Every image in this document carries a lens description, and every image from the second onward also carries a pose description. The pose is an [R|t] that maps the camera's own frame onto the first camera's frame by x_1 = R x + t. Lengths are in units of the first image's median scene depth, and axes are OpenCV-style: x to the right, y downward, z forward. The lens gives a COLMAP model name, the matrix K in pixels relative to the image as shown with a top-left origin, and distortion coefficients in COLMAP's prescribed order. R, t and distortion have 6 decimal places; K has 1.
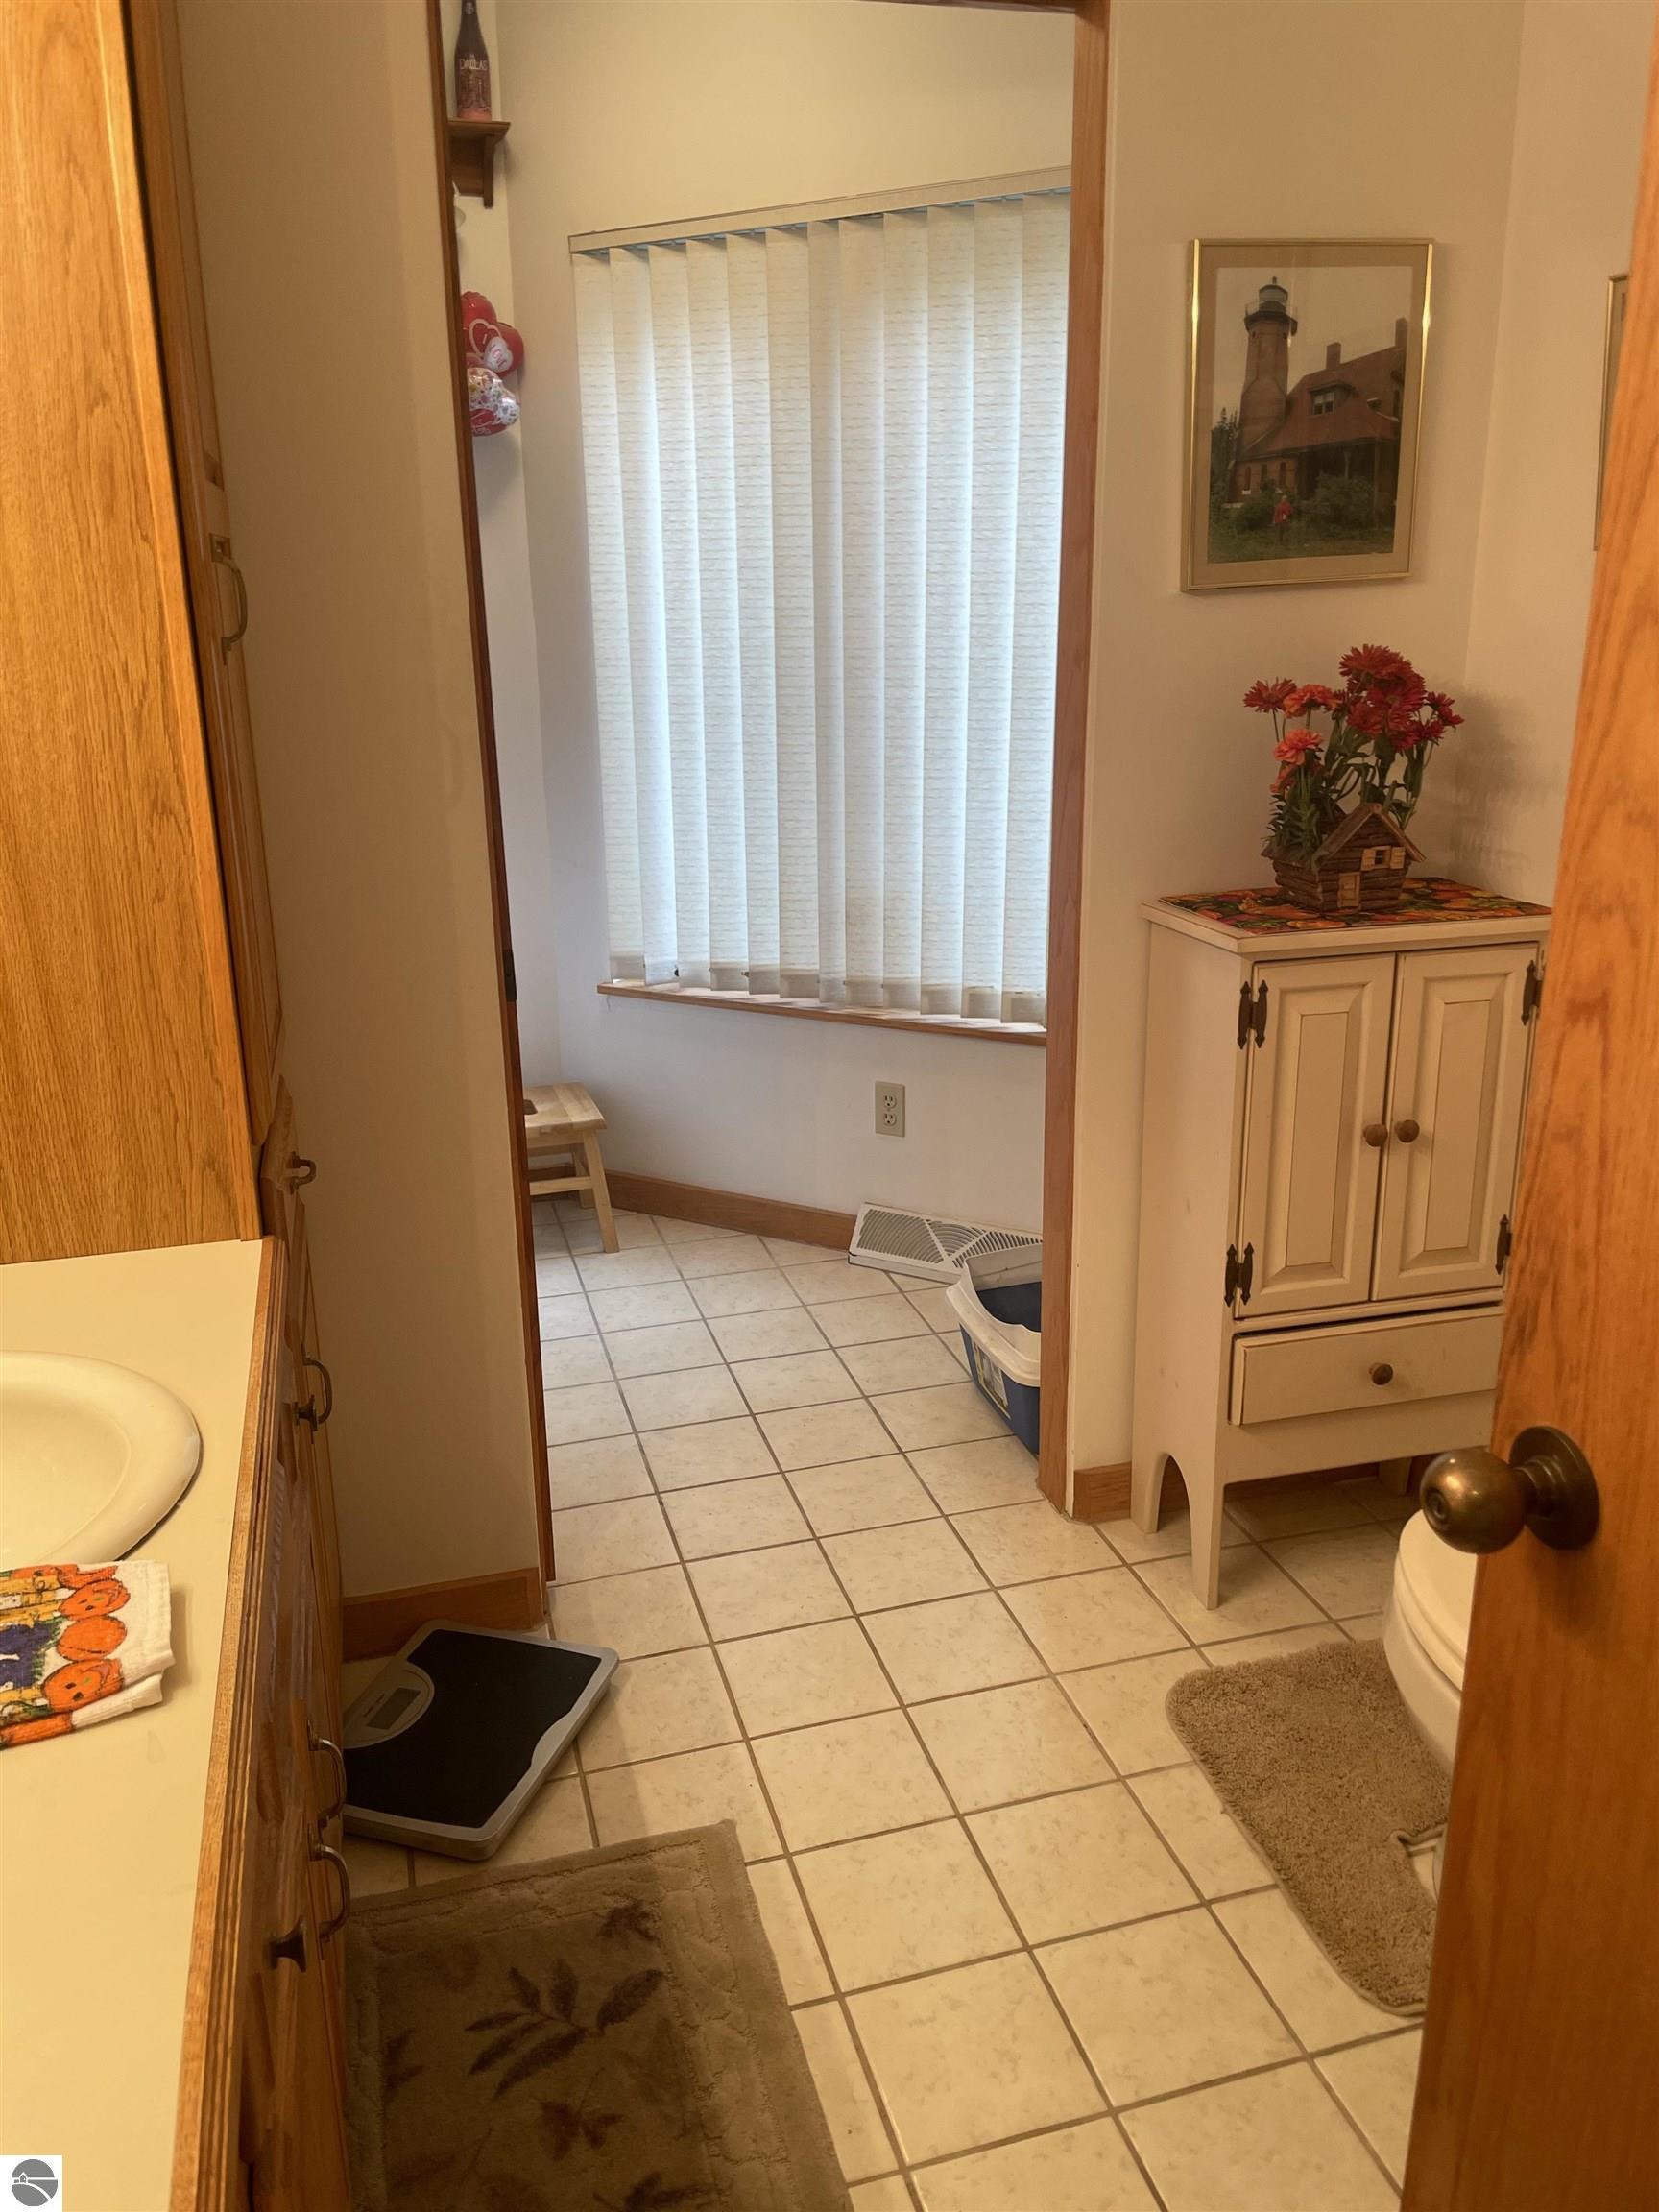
lens RADIAL K [[1713.1, 0, 820.9], [0, 1713.1, 1101.7], [0, 0, 1]] dist [0.064304, -0.068494]
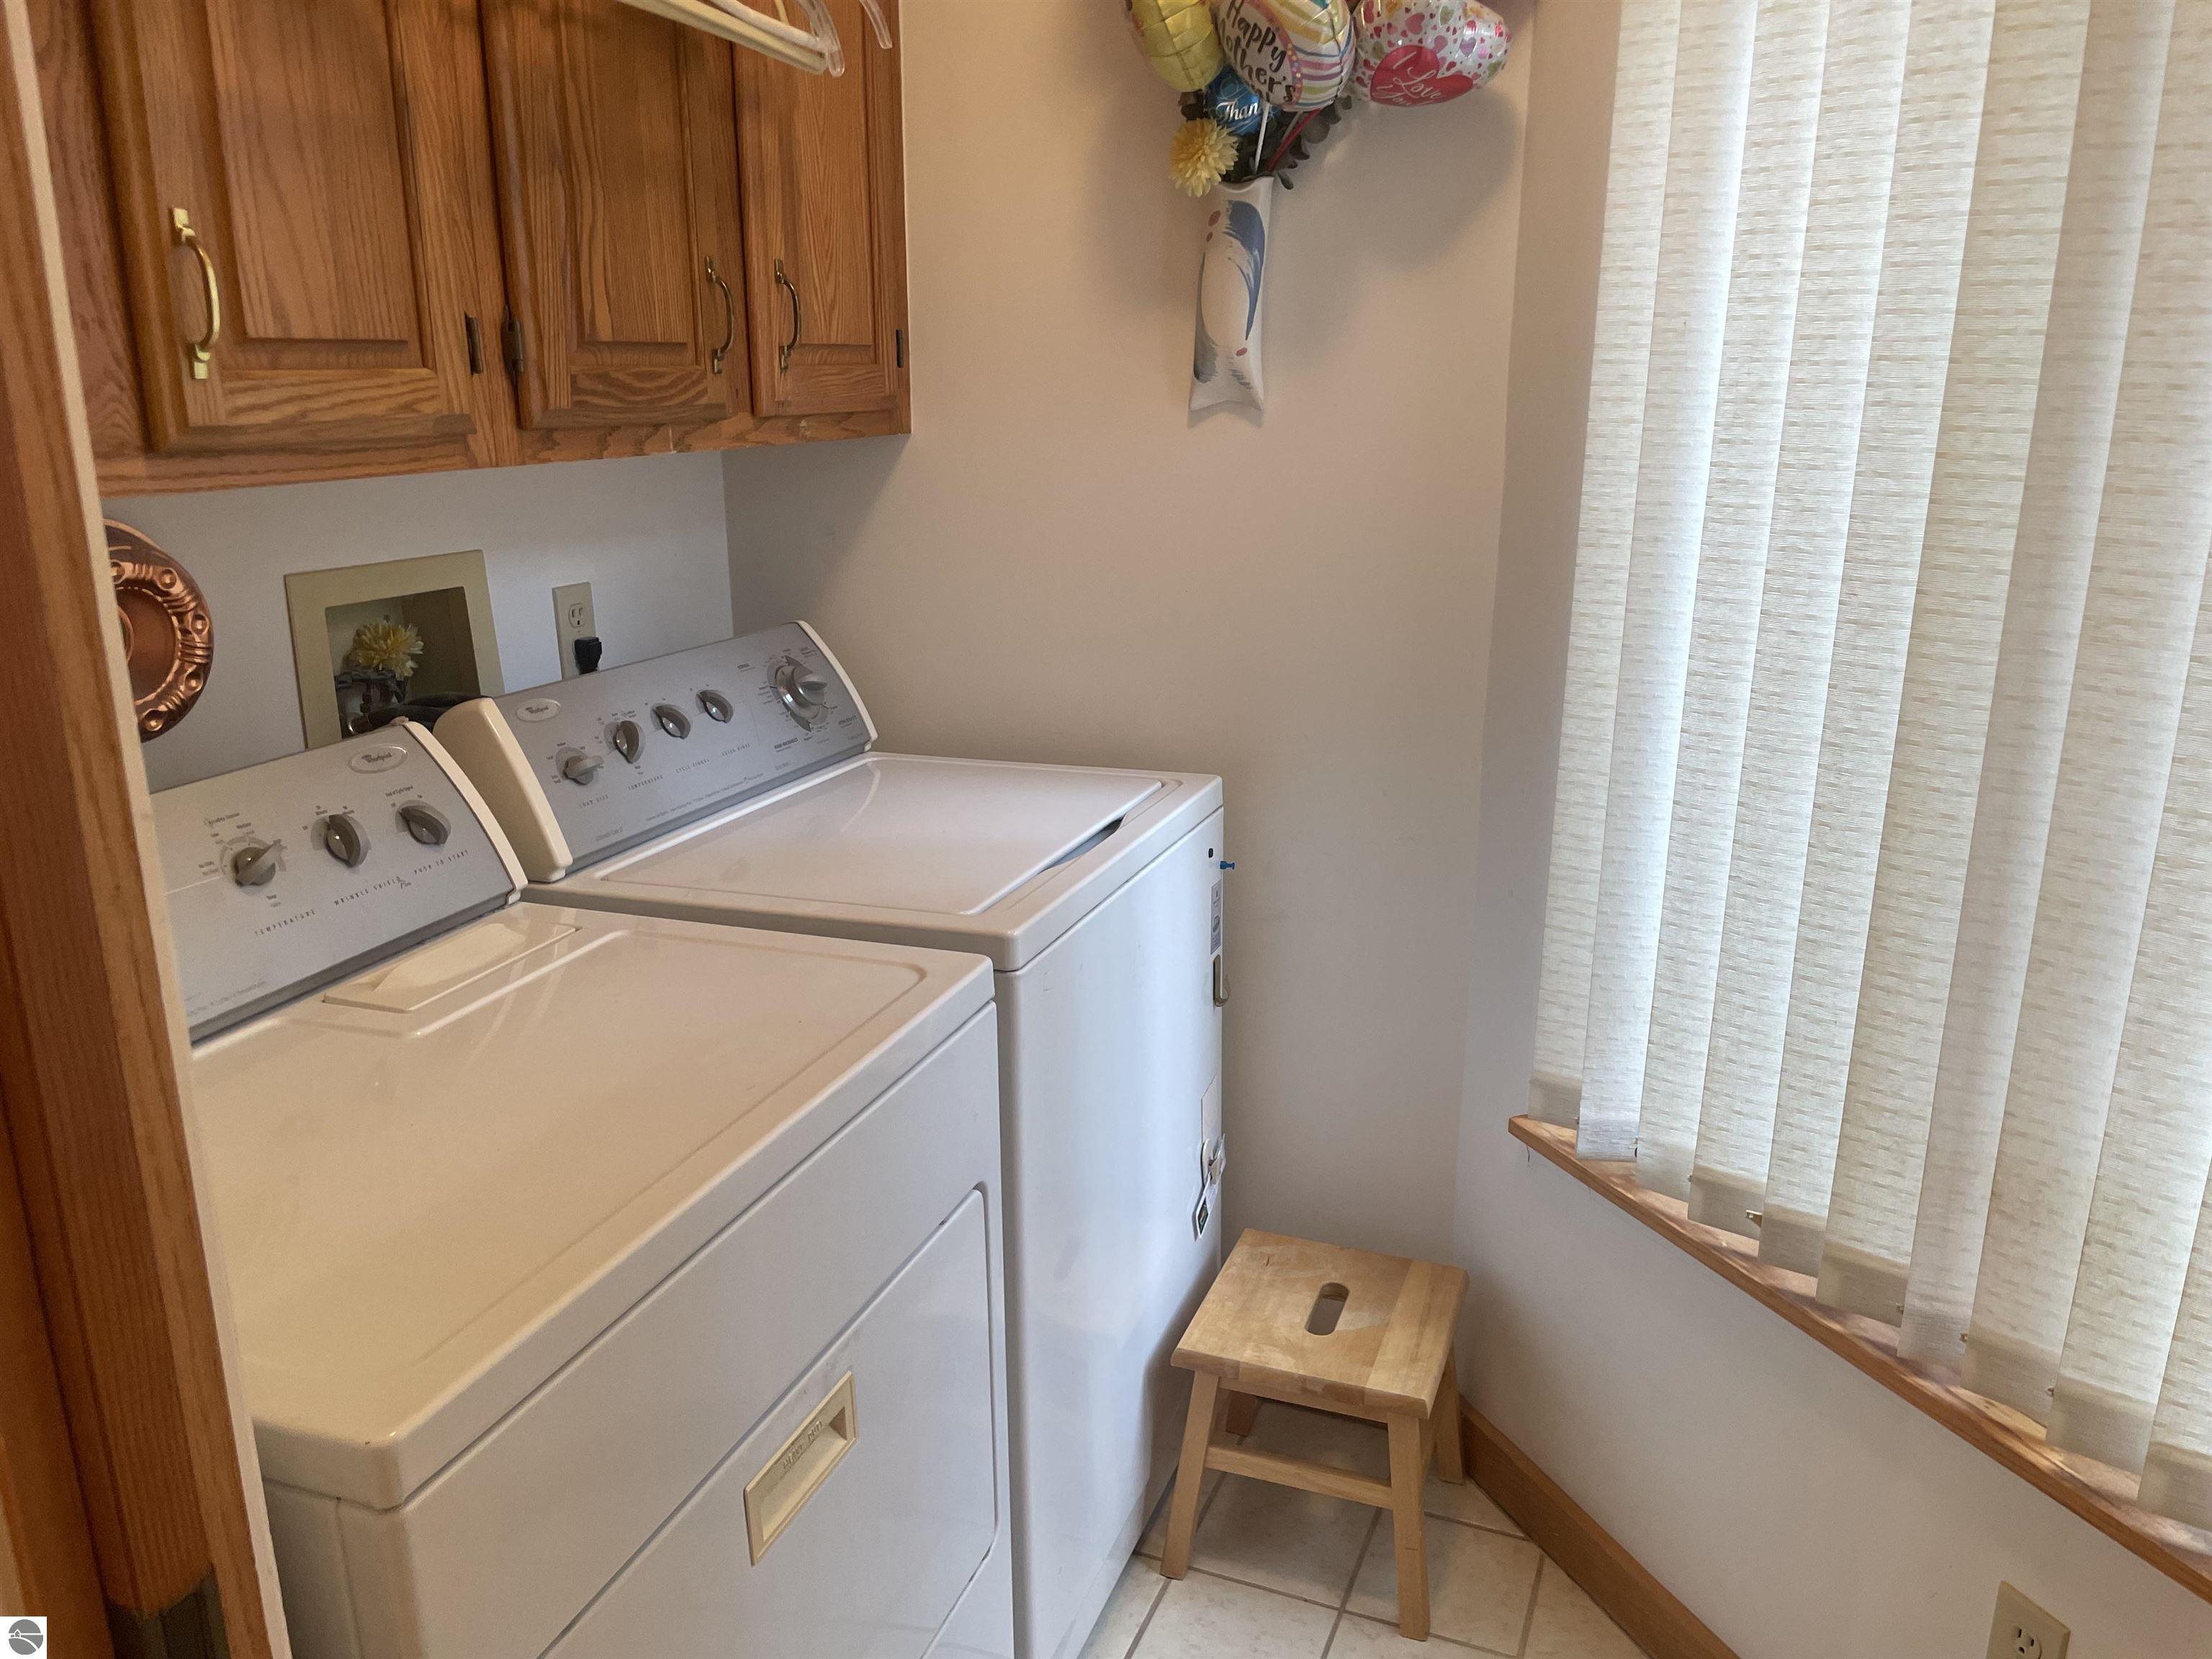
lens RADIAL K [[1713.1, 0, 1107.3], [0, 1713.1, 831.4], [0, 0, 1]] dist [0.064304, -0.068494]
pose [[0.792709, 0.180549, -0.582249, 0.074538], [-0.187847, 0.981003, 0.048453, -0.175347], [0.579936, 0.070965, 0.811565, 0.534142]]
